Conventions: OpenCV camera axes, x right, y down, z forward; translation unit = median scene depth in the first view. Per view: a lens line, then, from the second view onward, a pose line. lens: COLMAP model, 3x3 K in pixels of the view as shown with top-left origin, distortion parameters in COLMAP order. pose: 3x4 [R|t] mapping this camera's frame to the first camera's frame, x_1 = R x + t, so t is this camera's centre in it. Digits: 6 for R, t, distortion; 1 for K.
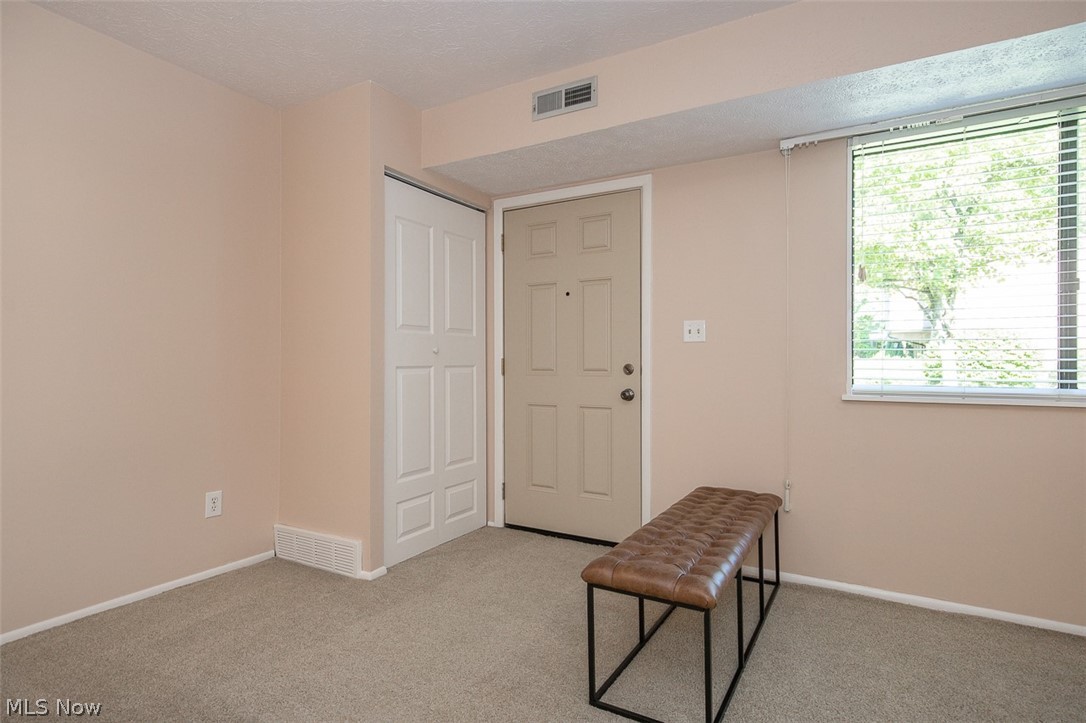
lens RADIAL K [[593.6, 0, 542.2], [0, 593.6, 362.5], [0, 0, 1]] dist [0.010646, 0.000230]
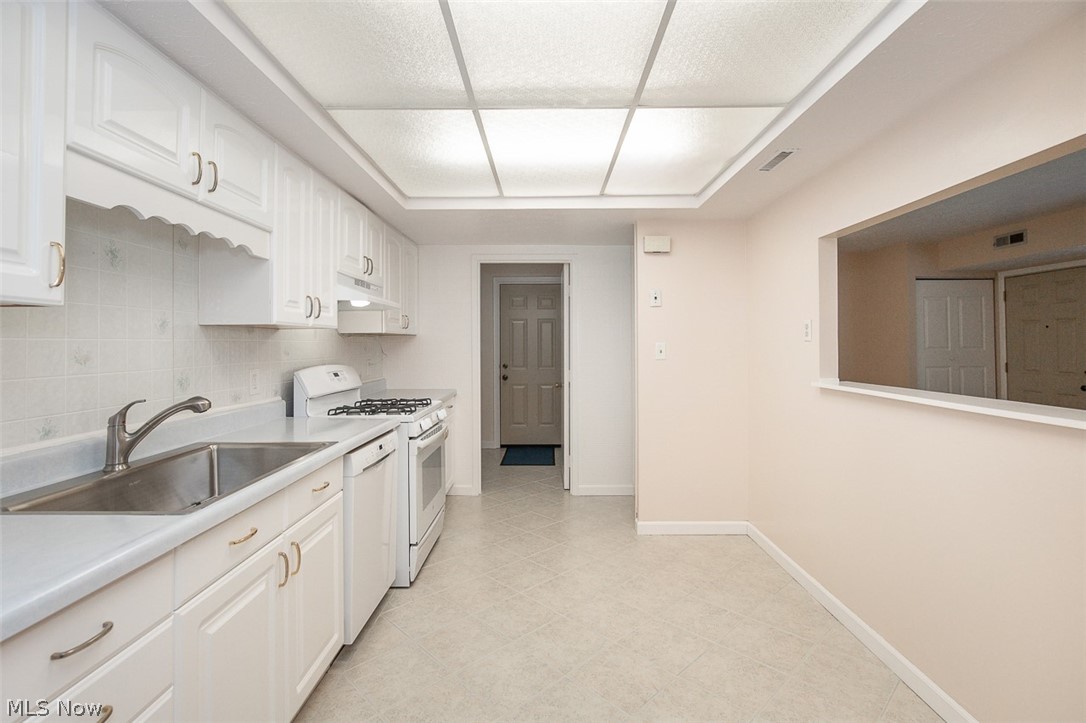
lens RADIAL K [[516.5, 0, 538.1], [0, 516.5, 340.1], [0, 0, 1]] dist [-0.017370, 0.002075]
pose [[0.505773, -0.005957, -0.862646, 0.593192], [0.002482, 0.999982, -0.005450, -0.076352], [0.862663, 0.000615, 0.505778, -1.048751]]
